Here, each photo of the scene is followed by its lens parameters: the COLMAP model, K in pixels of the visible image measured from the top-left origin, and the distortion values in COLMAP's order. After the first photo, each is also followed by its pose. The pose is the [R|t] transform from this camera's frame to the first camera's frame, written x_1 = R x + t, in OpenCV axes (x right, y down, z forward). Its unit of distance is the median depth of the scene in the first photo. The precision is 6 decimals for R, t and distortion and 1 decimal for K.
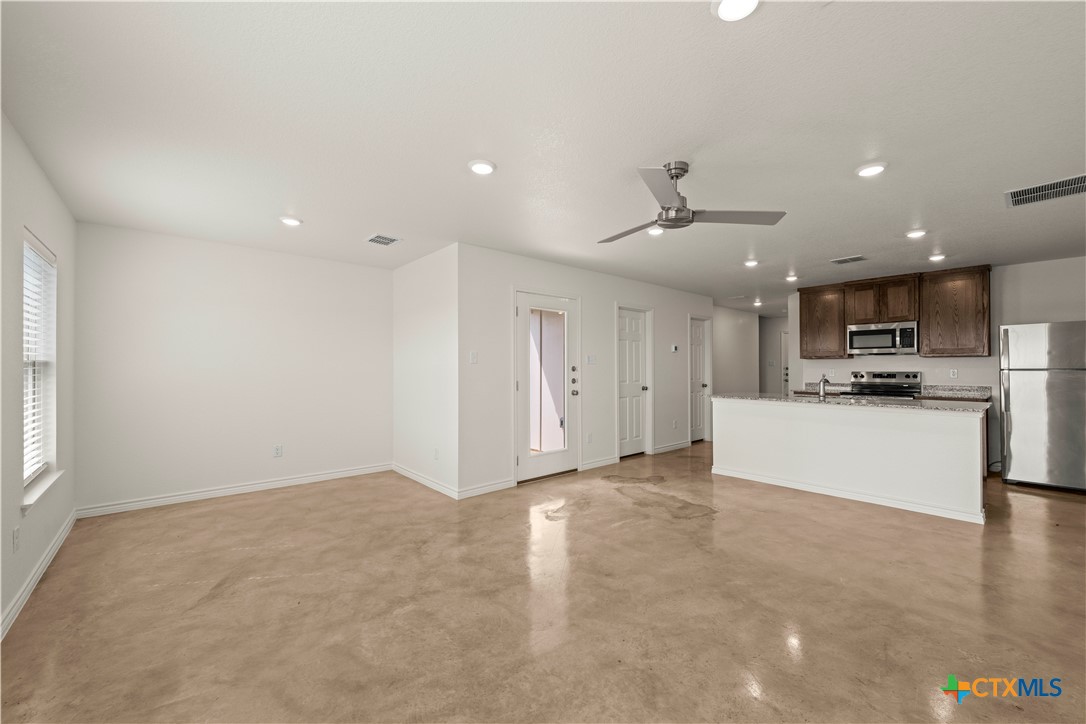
lens RADIAL K [[432.5, 0, 548.2], [0, 432.5, 363.0], [0, 0, 1]] dist [-0.001433, -0.000312]
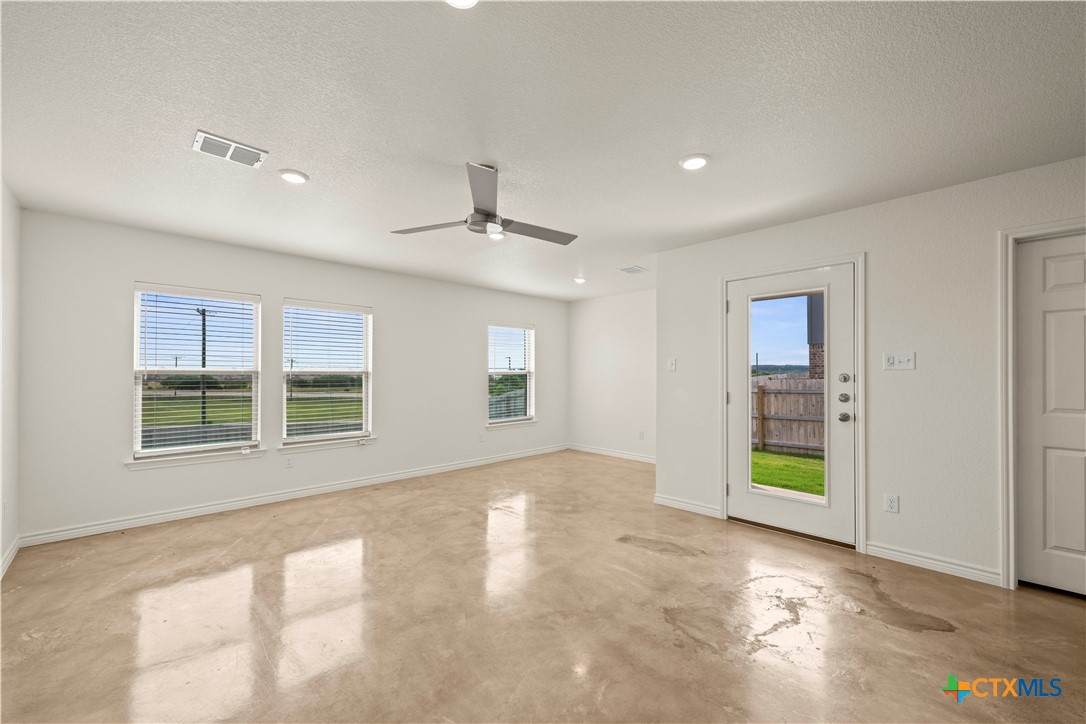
lens RADIAL K [[432.5, 0, 545.9], [0, 432.5, 368.6], [0, 0, 1]] dist [-0.001433, -0.000312]
pose [[0.047838, -0.011312, -0.998791, 0.765186], [0.006831, 0.999916, -0.010998, 0.004582], [0.998832, -0.006297, 0.047911, 0.652048]]
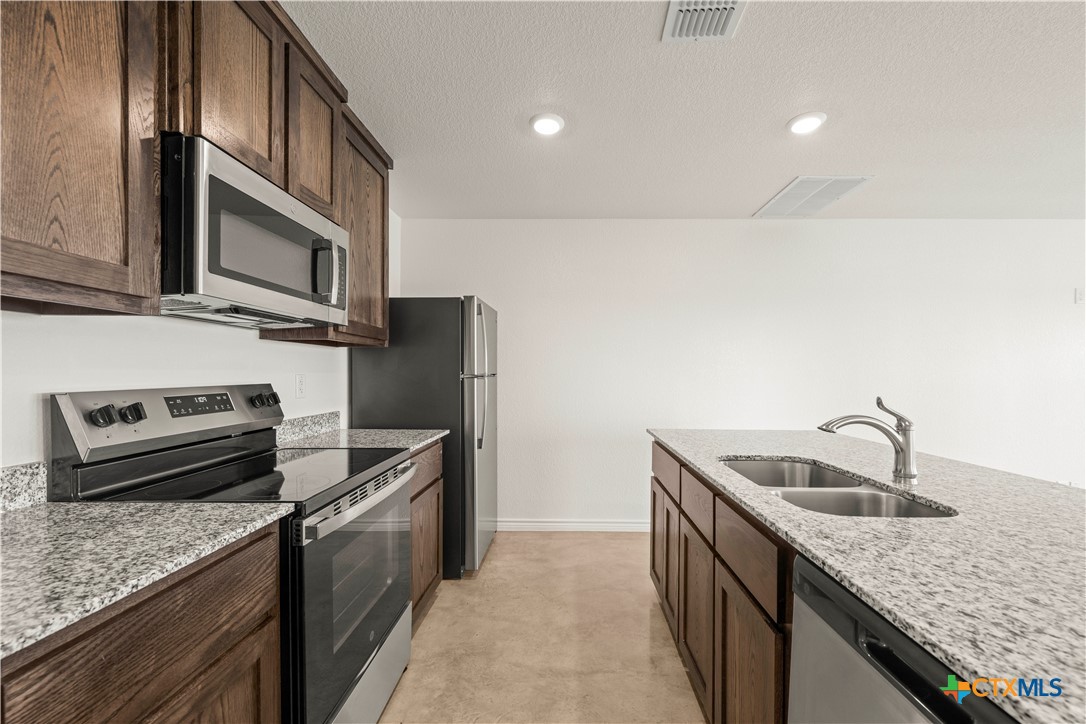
lens RADIAL K [[432.5, 0, 563.2], [0, 432.5, 372.7], [0, 0, 1]] dist [-0.001433, -0.000312]
pose [[-0.736379, -0.003957, 0.676558, 0.627260], [-0.014323, 0.999850, -0.009741, 0.015744], [-0.676418, -0.016863, -0.736325, 1.416103]]
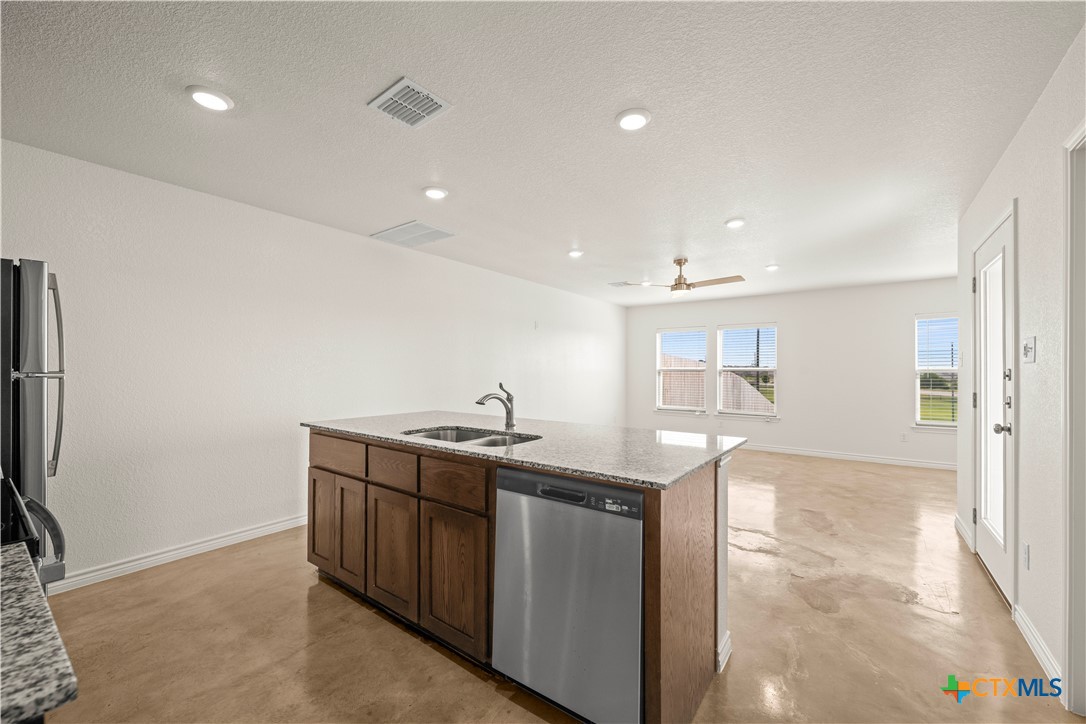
lens RADIAL K [[432.5, 0, 556.3], [0, 432.5, 350.9], [0, 0, 1]] dist [-0.001433, -0.000312]
pose [[-0.972852, -0.011243, -0.231156, 0.723779], [0.001517, 0.998488, -0.054952, 0.016924], [0.231424, -0.053811, -0.971364, 1.577305]]
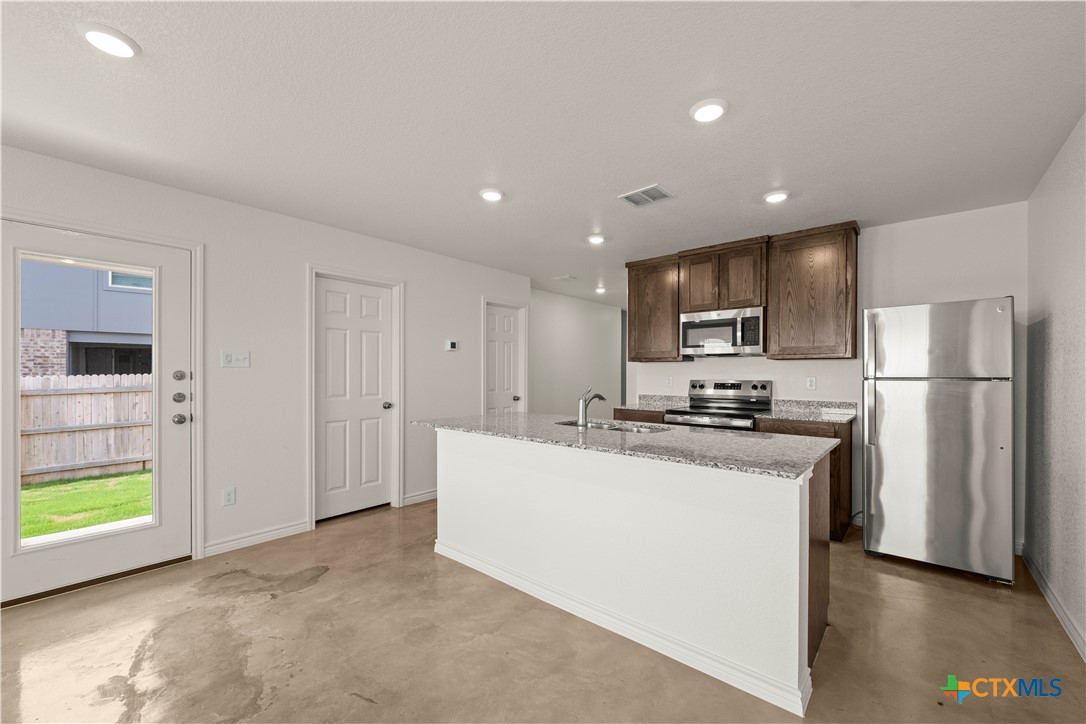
lens RADIAL K [[432.5, 0, 552.0], [0, 432.5, 372.8], [0, 0, 1]] dist [-0.001433, -0.000312]
pose [[0.989967, 0.002636, 0.141272, 0.532756], [-0.004073, 0.999943, 0.009880, 0.002764], [-0.141238, -0.010356, 0.989922, 0.460580]]
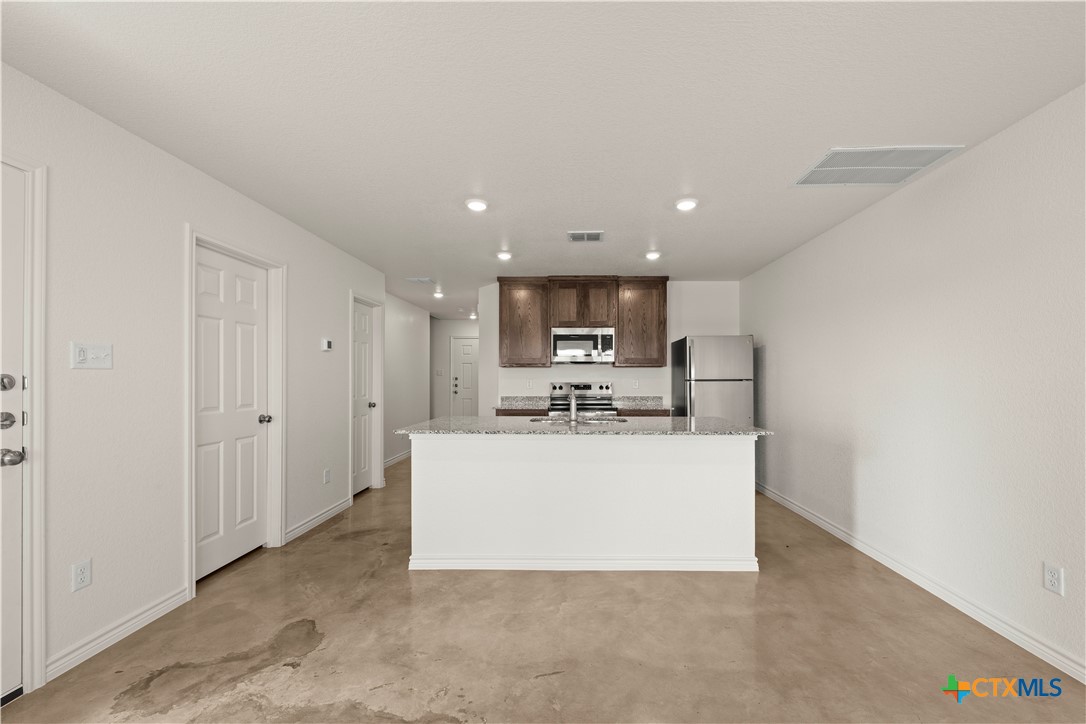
lens RADIAL K [[432.5, 0, 564.7], [0, 432.5, 373.1], [0, 0, 1]] dist [-0.001433, -0.000312]
pose [[0.674898, 0.007425, 0.737873, 0.121946], [-0.008369, 0.999962, -0.002408, 0.004090], [-0.737863, -0.004550, 0.674935, 0.567120]]
